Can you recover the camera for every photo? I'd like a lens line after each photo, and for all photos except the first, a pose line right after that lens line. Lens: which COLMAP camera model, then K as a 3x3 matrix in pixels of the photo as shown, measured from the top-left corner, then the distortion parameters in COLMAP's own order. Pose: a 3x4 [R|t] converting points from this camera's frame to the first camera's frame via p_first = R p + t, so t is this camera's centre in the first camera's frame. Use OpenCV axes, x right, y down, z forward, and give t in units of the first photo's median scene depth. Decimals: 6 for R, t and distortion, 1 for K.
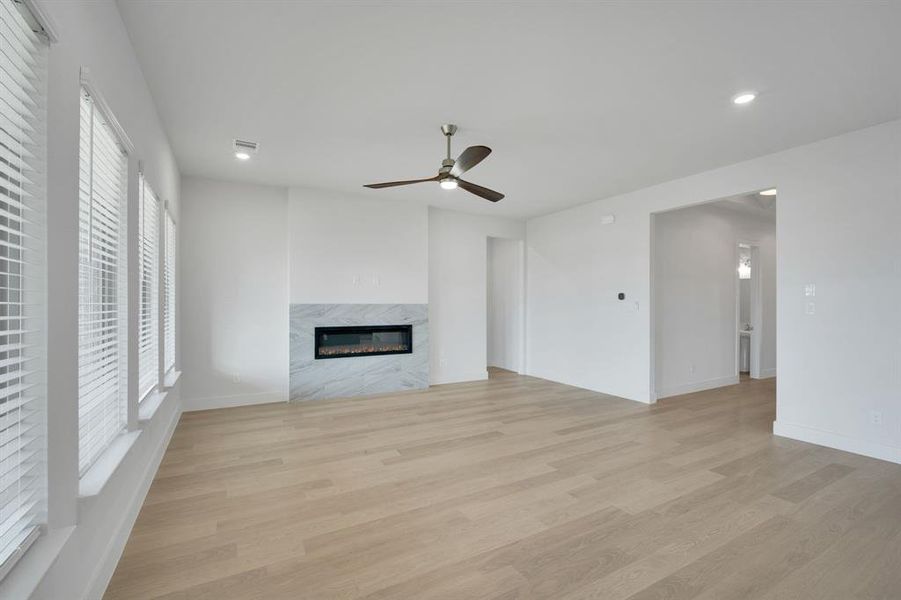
lens RADIAL K [[395.2, 0, 450.5], [0, 395.2, 300.0], [0, 0, 1]] dist [-0.012478, -0.000025]
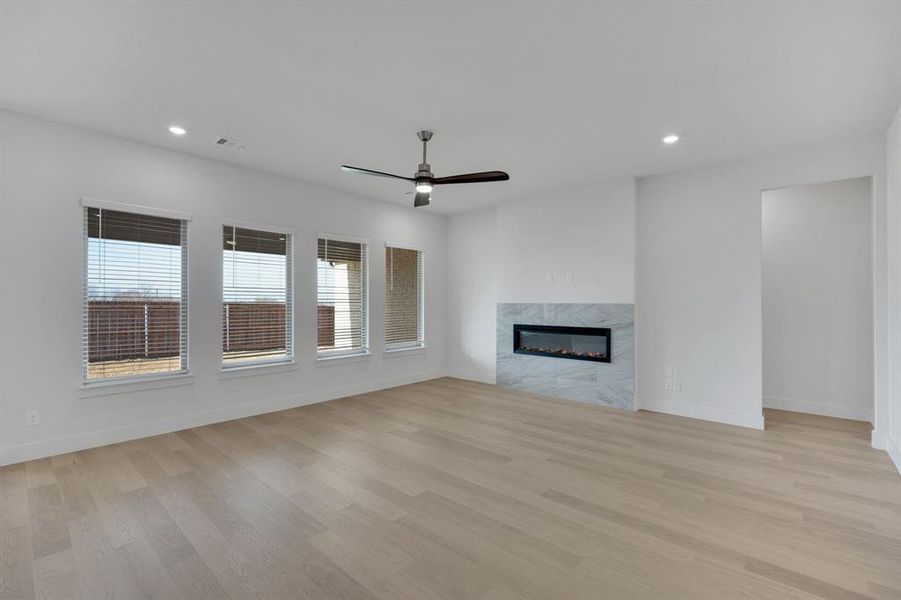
lens RADIAL K [[395.2, 0, 450.5], [0, 395.2, 300.0], [0, 0, 1]] dist [-0.012478, -0.000025]
pose [[0.329289, -0.007880, -0.944196, 0.639701], [0.007108, 0.999958, -0.005866, 0.006235], [0.944203, -0.004780, 0.329331, 0.461111]]
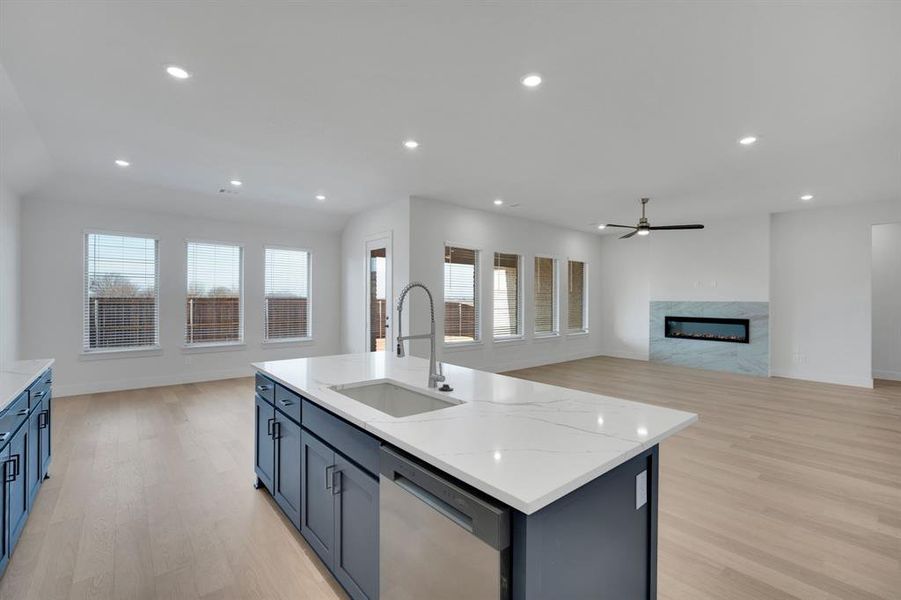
lens RADIAL K [[388.5, 0, 460.6], [0, 388.5, 296.7], [0, 0, 1]] dist [-0.000467, 0.000310]
pose [[0.207332, -0.005825, -0.978253, 0.959562], [0.002459, 0.999982, -0.005433, -0.000977], [0.978268, -0.001279, 0.207343, -0.090656]]
